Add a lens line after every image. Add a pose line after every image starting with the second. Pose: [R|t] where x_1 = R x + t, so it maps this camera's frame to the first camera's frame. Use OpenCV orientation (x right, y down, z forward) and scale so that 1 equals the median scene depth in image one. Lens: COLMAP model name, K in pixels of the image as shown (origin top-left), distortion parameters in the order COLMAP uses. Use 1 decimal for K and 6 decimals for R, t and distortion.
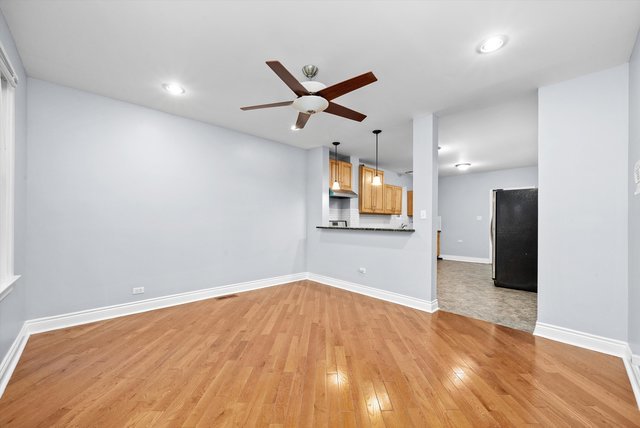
lens RADIAL K [[247.9, 0, 321.1], [0, 247.9, 220.8], [0, 0, 1]] dist [-0.000123, 0.000026]
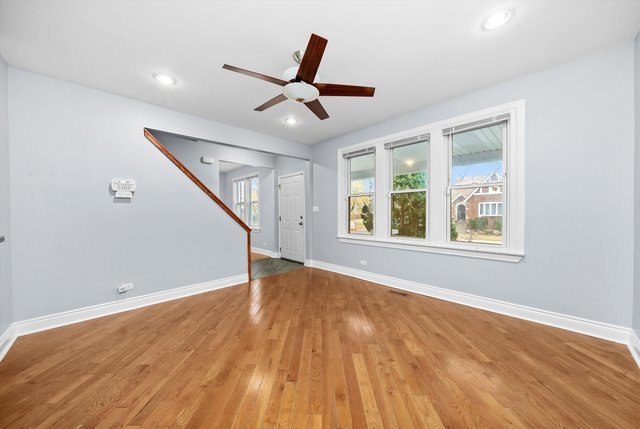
lens RADIAL K [[228.0, 0, 317.3], [0, 228.0, 213.4], [0, 0, 1]] dist [0.000134, -0.000031]
pose [[-0.999999, -0.000745, 0.001382, -0.093138], [-0.000745, 1.000000, -0.000398, 0.005489], [-0.001381, -0.000399, -0.999999, 1.640036]]
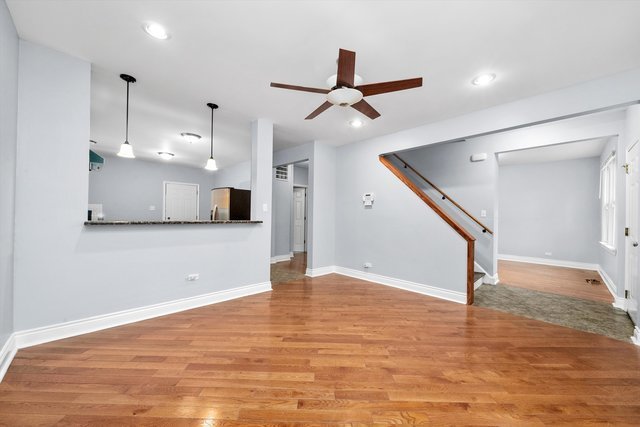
lens RADIAL K [[235.2, 0, 320.0], [0, 235.2, 213.5], [0, 0, 1]] dist [-0.001057, -0.000118]
pose [[0.000160, 0.002120, 0.999998, -0.840496], [-0.020723, 0.999783, -0.002116, -0.000375], [-0.999785, -0.020722, 0.000204, 0.938860]]
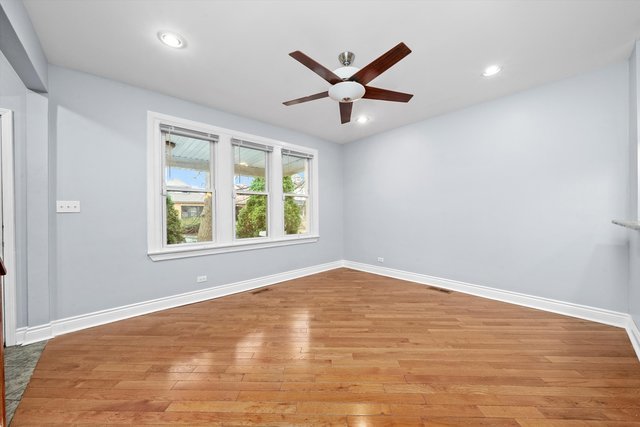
lens RADIAL K [[235.2, 0, 320.0], [0, 235.2, 213.5], [0, 0, 1]] dist [-0.001057, -0.000118]
pose [[-0.021567, -0.008425, -0.999732, 0.764872], [0.014549, 0.999856, -0.008740, 0.017466], [0.999662, -0.014734, -0.021442, 0.786461]]
